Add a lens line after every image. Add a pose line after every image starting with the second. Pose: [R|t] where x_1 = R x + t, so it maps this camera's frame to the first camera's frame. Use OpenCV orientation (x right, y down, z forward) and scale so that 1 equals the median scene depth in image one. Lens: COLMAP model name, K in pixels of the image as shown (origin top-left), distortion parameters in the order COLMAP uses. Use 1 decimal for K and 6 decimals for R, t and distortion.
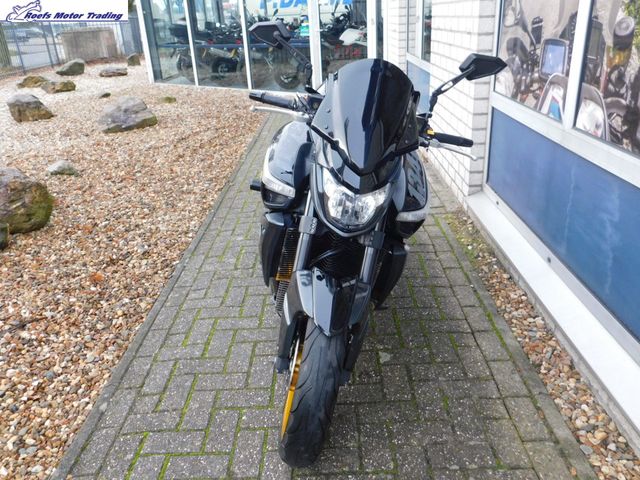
lens RADIAL K [[517.6, 0, 320.3], [0, 517.6, 238.7], [0, 0, 1]] dist [-0.010951, 0.024048]
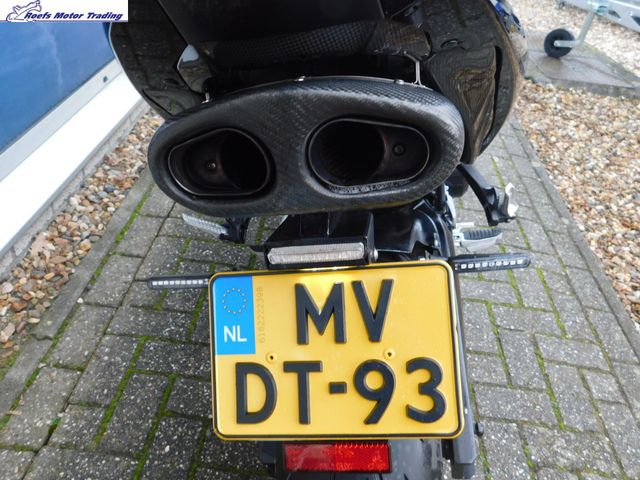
lens RADIAL K [[517.6, 0, 320.3], [0, 517.6, 238.7], [0, 0, 1]] dist [-0.010951, 0.024048]
pose [[-0.995922, -0.090044, 0.005600, 0.055126], [-0.039610, 0.492182, 0.869591, -0.441095], [-0.081058, 0.865823, -0.493742, 1.276661]]
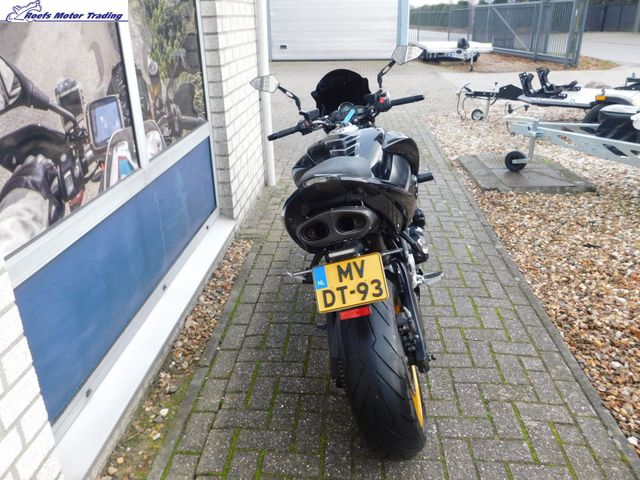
lens RADIAL K [[517.6, 0, 320.3], [0, 517.6, 238.7], [0, 0, 1]] dist [-0.010951, 0.024048]
pose [[-0.995879, 0.042646, 0.080040, 0.032639], [0.087361, 0.688092, 0.720345, -0.742494], [-0.024355, 0.724369, -0.688982, 1.601162]]
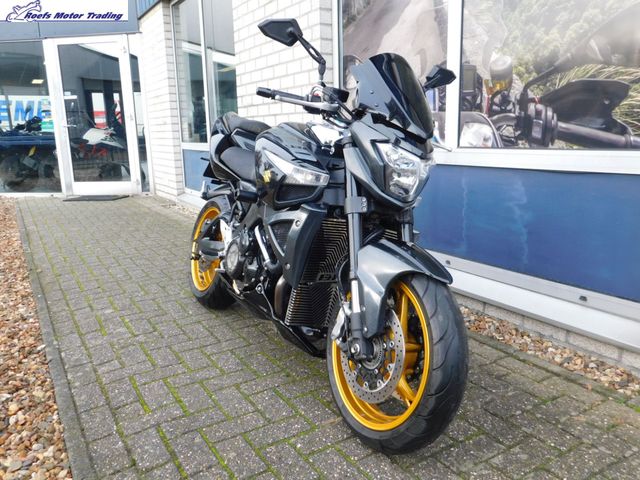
lens RADIAL K [[517.6, 0, 320.3], [0, 517.6, 238.7], [0, 0, 1]] dist [-0.010951, 0.024048]
pose [[0.846396, -0.078366, 0.526757, -0.407405], [0.192850, 0.967085, -0.165998, 0.124532], [-0.496410, 0.242085, 0.833650, 0.143907]]
